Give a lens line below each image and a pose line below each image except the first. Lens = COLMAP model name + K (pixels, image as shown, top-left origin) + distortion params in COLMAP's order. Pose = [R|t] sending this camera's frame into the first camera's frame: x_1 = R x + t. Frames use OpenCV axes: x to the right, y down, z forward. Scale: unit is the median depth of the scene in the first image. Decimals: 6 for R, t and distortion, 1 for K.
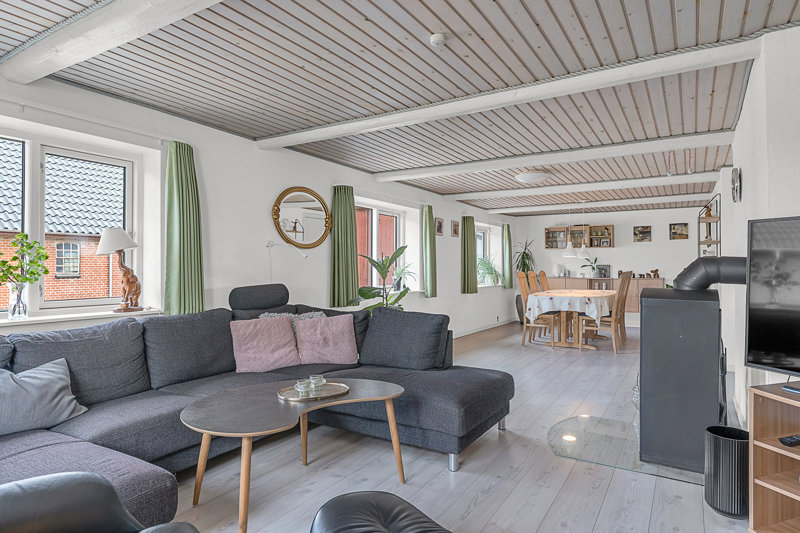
lens RADIAL K [[477.8, 0, 398.8], [0, 477.8, 267.0], [0, 0, 1]] dist [0.009224, 0.000973]
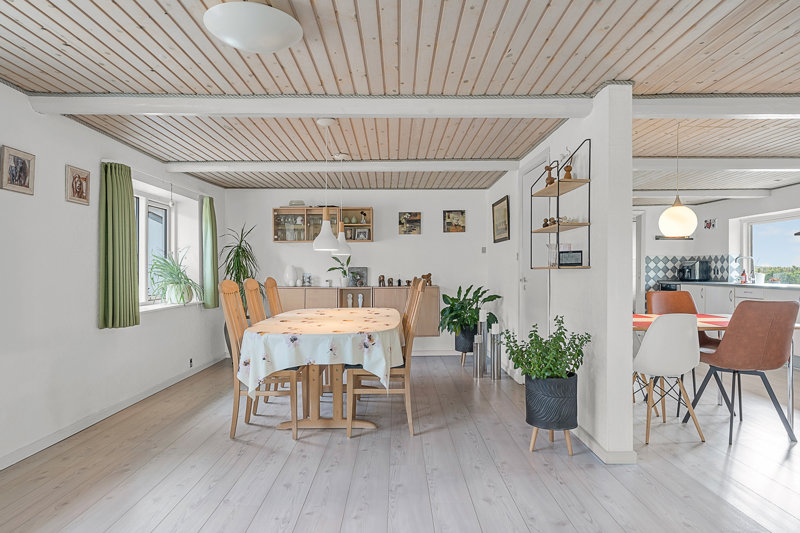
lens RADIAL K [[477.8, 0, 398.0], [0, 477.8, 268.7], [0, 0, 1]] dist [0.009224, 0.000973]
pose [[0.844110, -0.000858, 0.536169, 0.115477], [0.003216, 0.999989, -0.003462, 0.000105], [-0.536160, 0.004646, 0.844104, 0.409786]]
